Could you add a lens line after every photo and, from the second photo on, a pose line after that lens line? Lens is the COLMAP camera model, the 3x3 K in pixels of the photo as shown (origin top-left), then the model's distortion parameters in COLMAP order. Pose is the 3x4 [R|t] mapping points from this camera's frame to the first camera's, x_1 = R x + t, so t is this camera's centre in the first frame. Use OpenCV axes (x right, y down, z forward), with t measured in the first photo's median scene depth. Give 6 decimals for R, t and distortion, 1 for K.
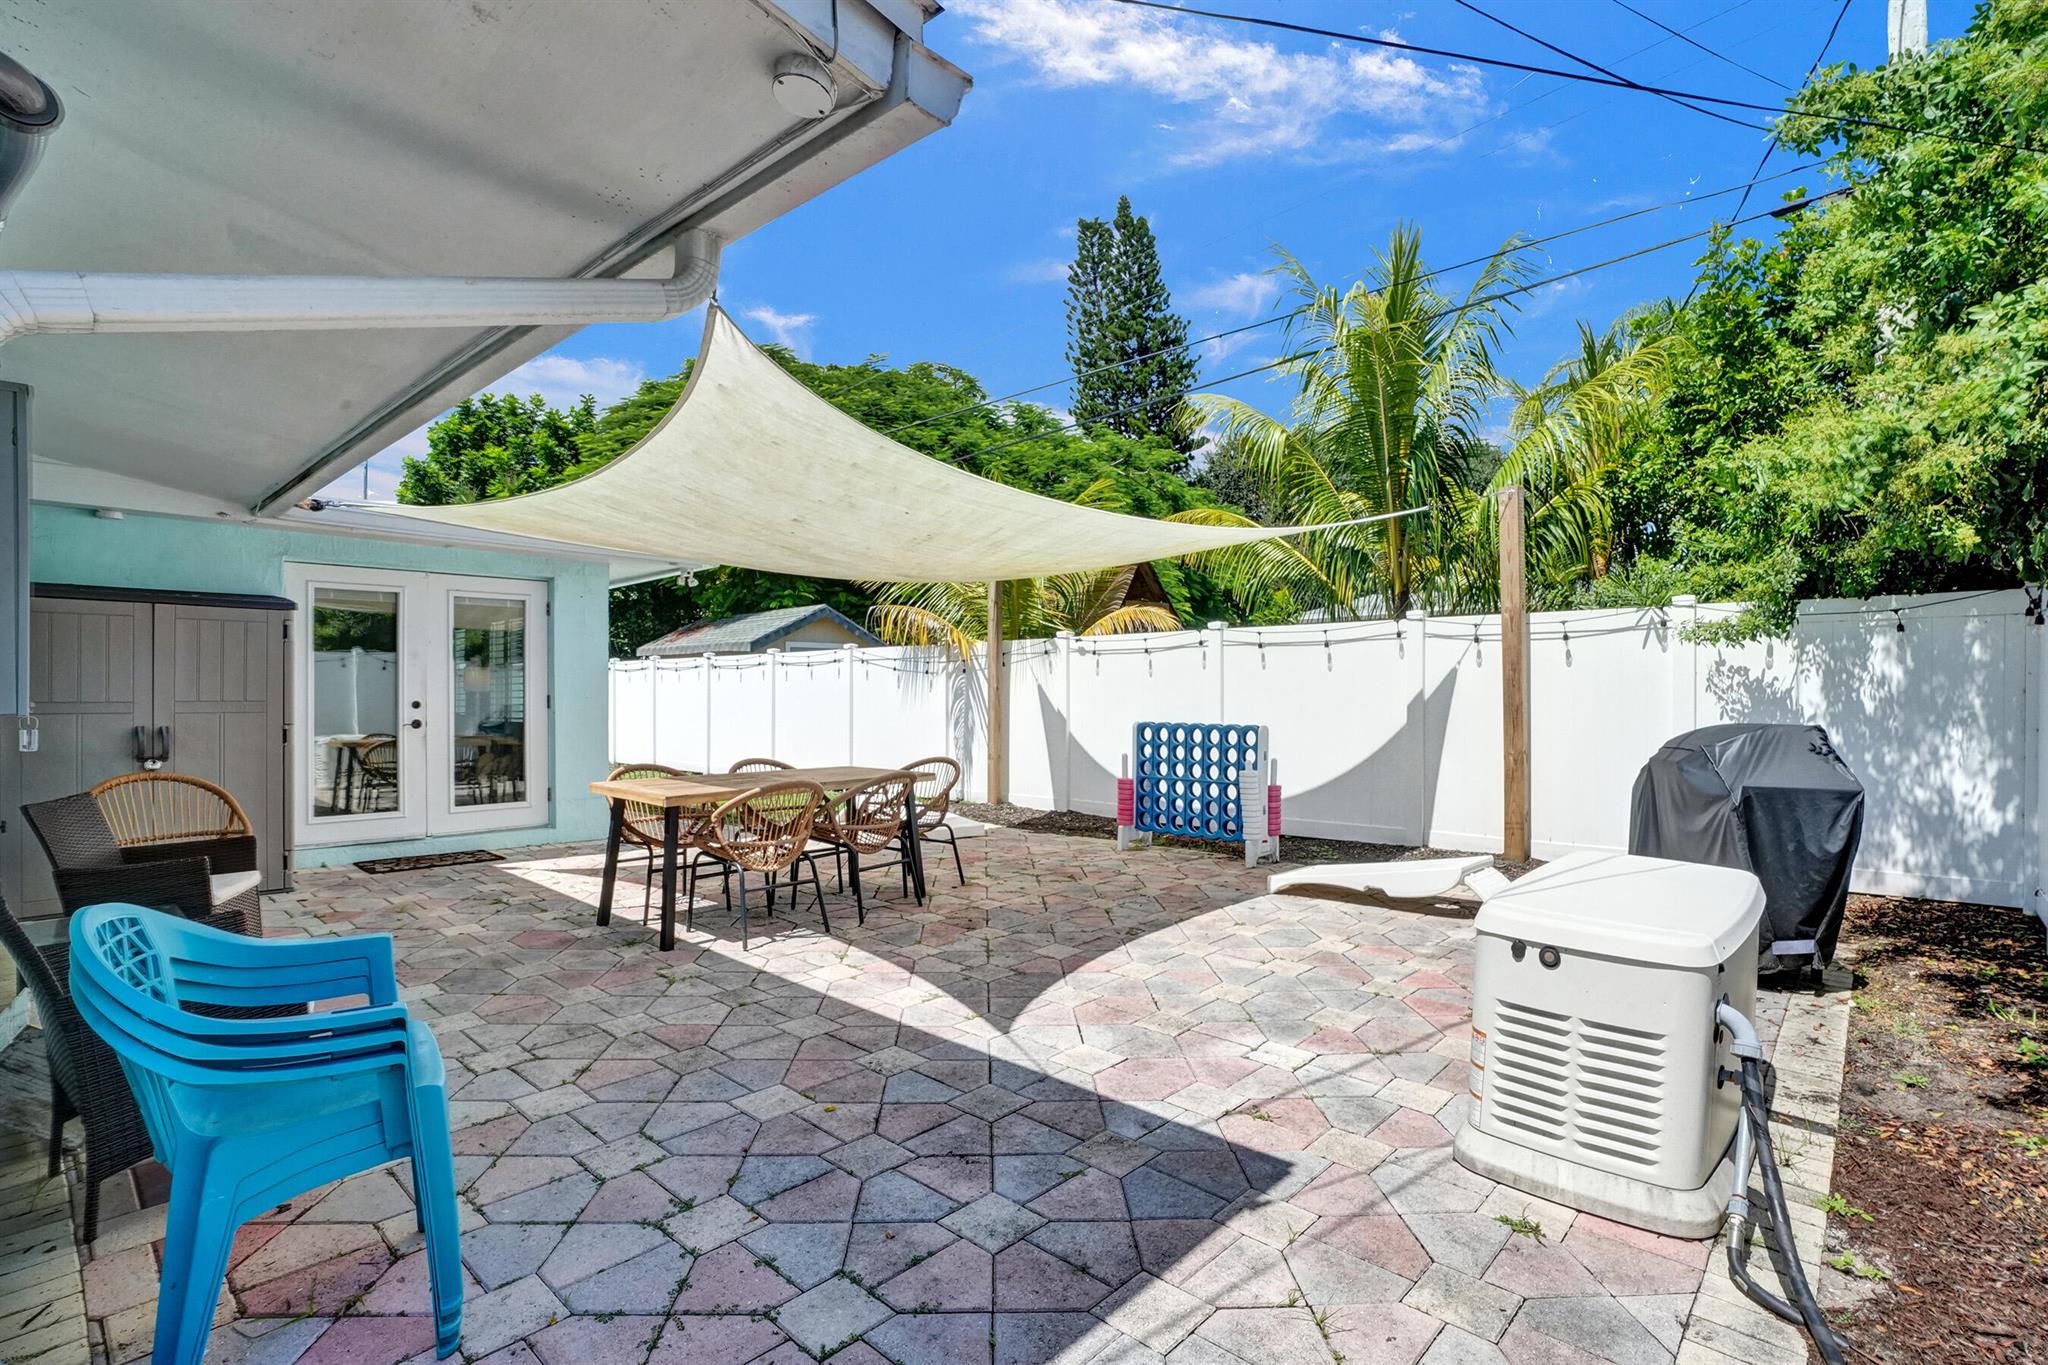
lens RADIAL K [[973.6, 0, 1024.0], [0, 973.6, 682.5], [0, 0, 1]] dist [-0.071271, 0.000210]
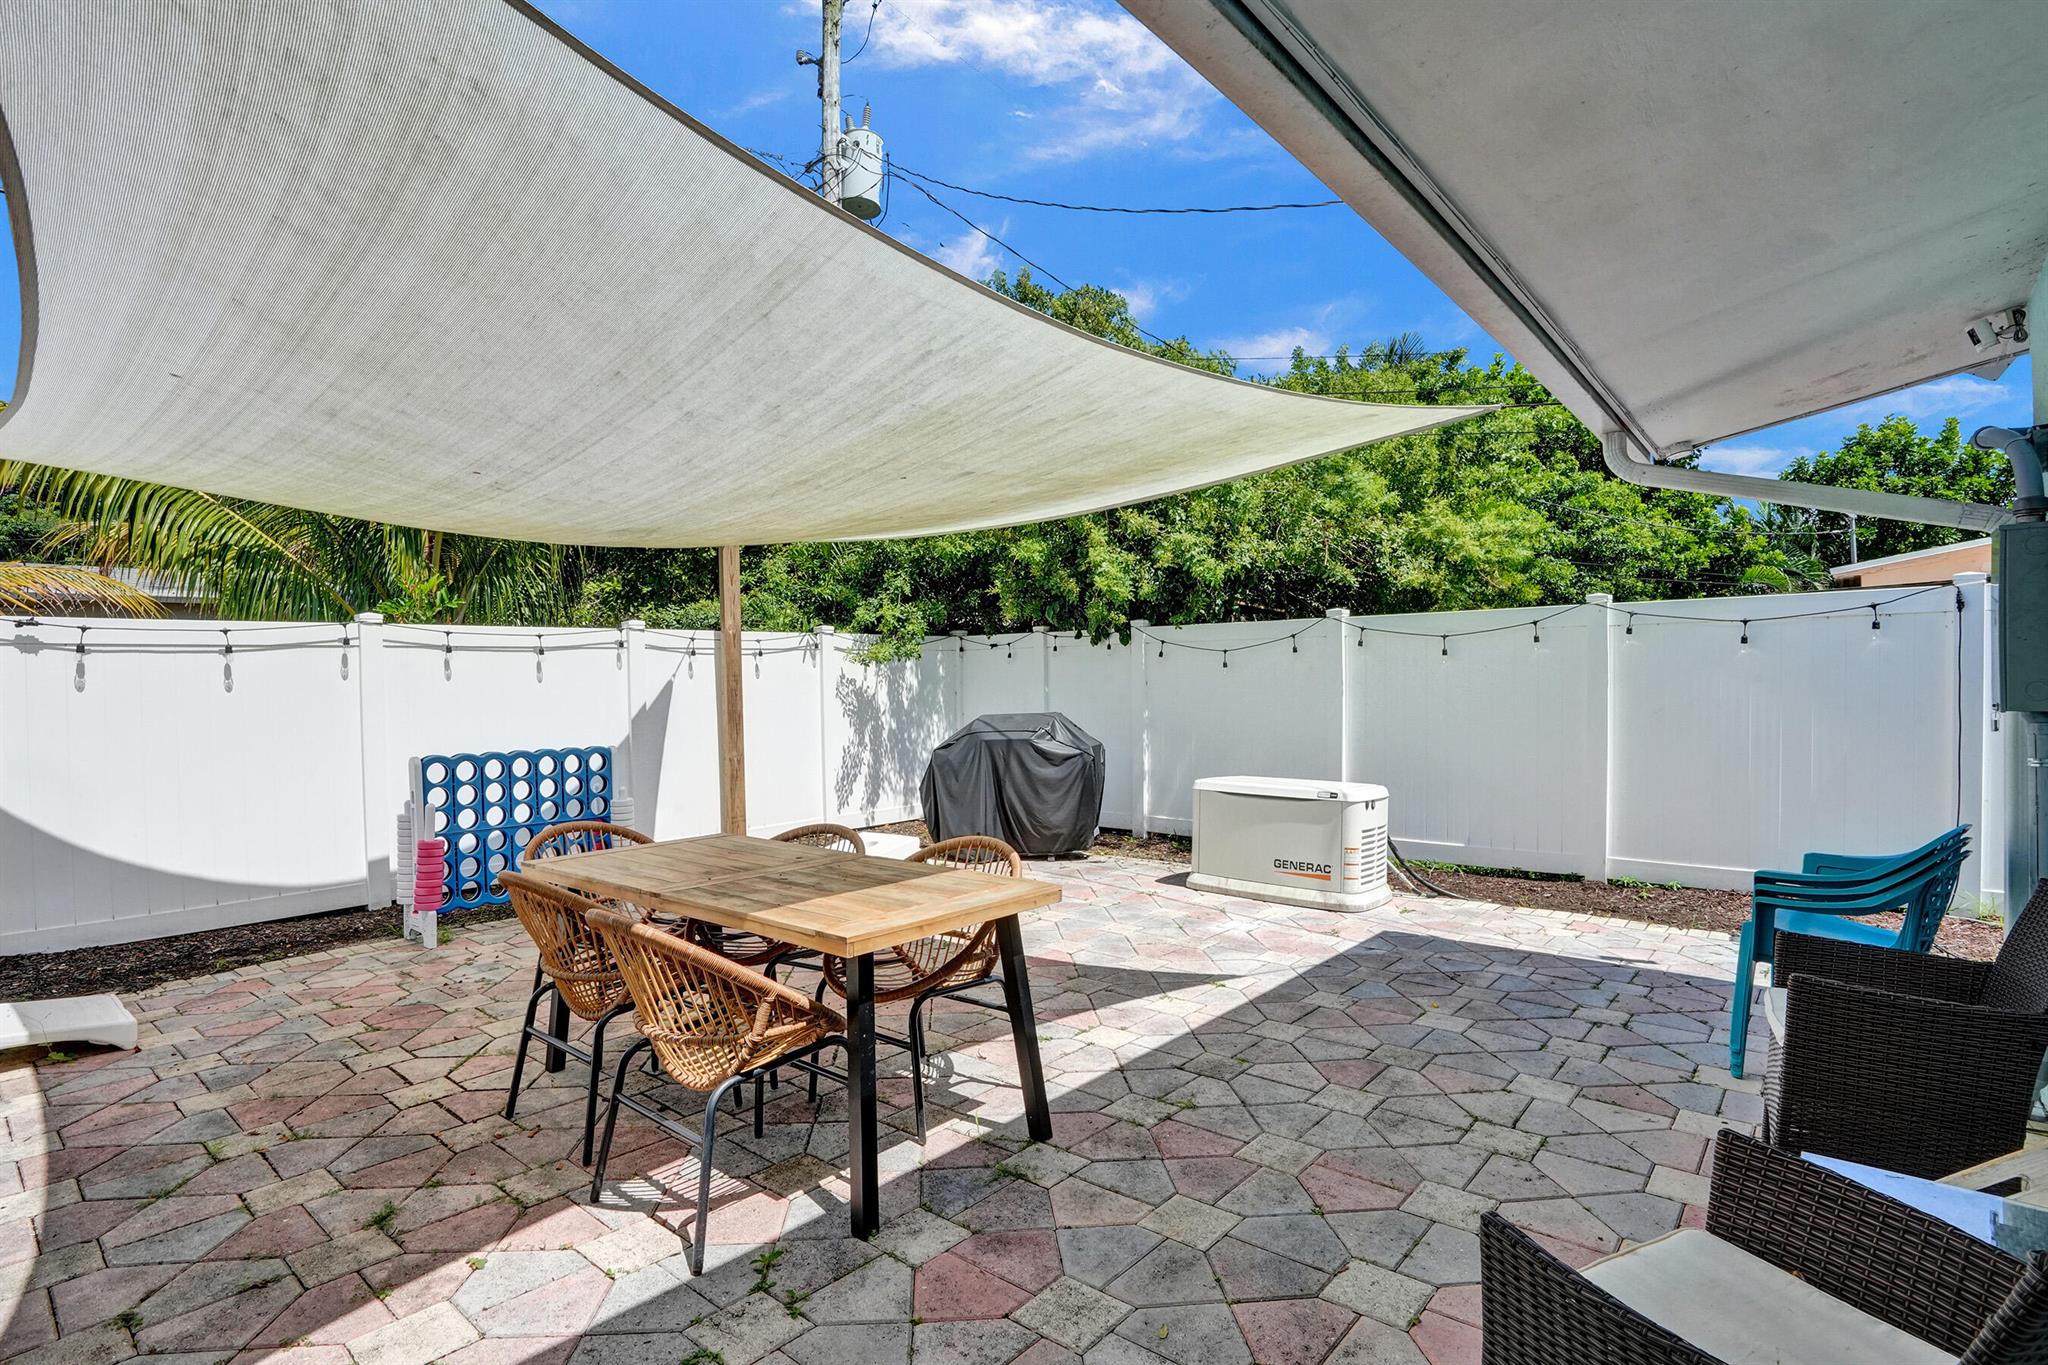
lens RADIAL K [[996.0, 0, 1015.9], [0, 996.0, 697.6], [0, 0, 1]] dist [-0.001670, 0.002054]
pose [[-0.035930, -0.024628, 0.999051, -1.142728], [-0.002321, 0.999696, 0.024560, -0.038382], [-0.999352, -0.001437, -0.035976, 1.151728]]
